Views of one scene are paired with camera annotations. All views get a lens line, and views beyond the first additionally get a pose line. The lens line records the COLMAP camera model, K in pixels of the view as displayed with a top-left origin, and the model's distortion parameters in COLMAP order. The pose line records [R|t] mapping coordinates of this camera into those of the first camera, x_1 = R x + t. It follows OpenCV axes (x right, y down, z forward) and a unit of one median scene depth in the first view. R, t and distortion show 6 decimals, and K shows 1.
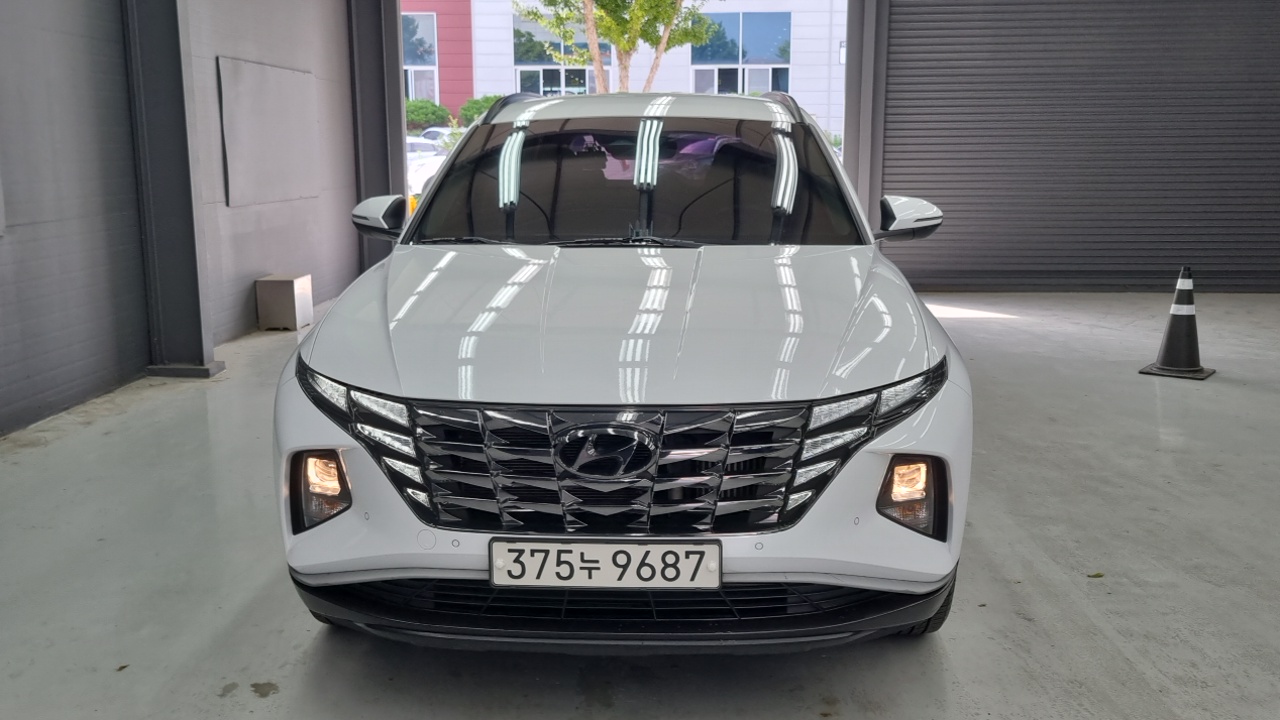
lens RADIAL K [[974.5, 0, 643.6], [0, 974.5, 361.0], [0, 0, 1]] dist [0.020398, -0.006151]
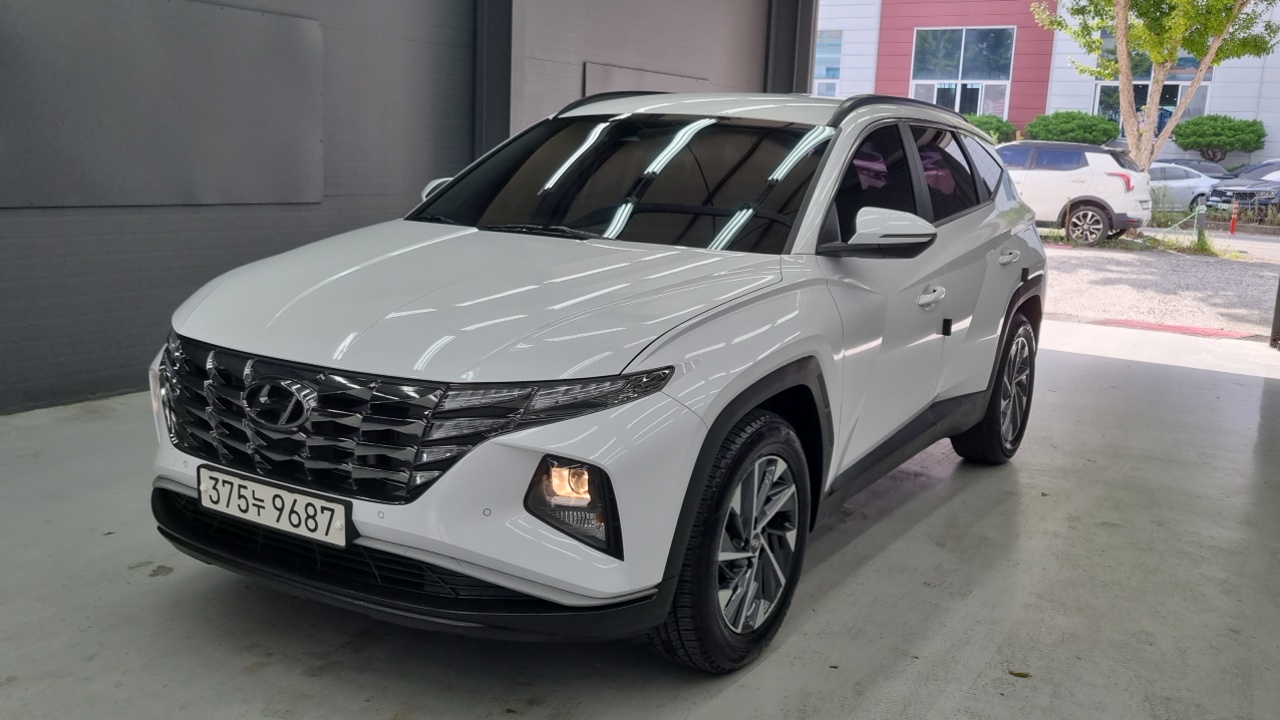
lens RADIAL K [[974.5, 0, 644.5], [0, 974.5, 358.8], [0, 0, 1]] dist [0.020398, -0.006151]
pose [[0.907789, 0.130397, -0.398642, 0.755554], [-0.135308, 0.990675, 0.015928, -0.027981], [0.397002, 0.039480, 0.916968, 0.156689]]
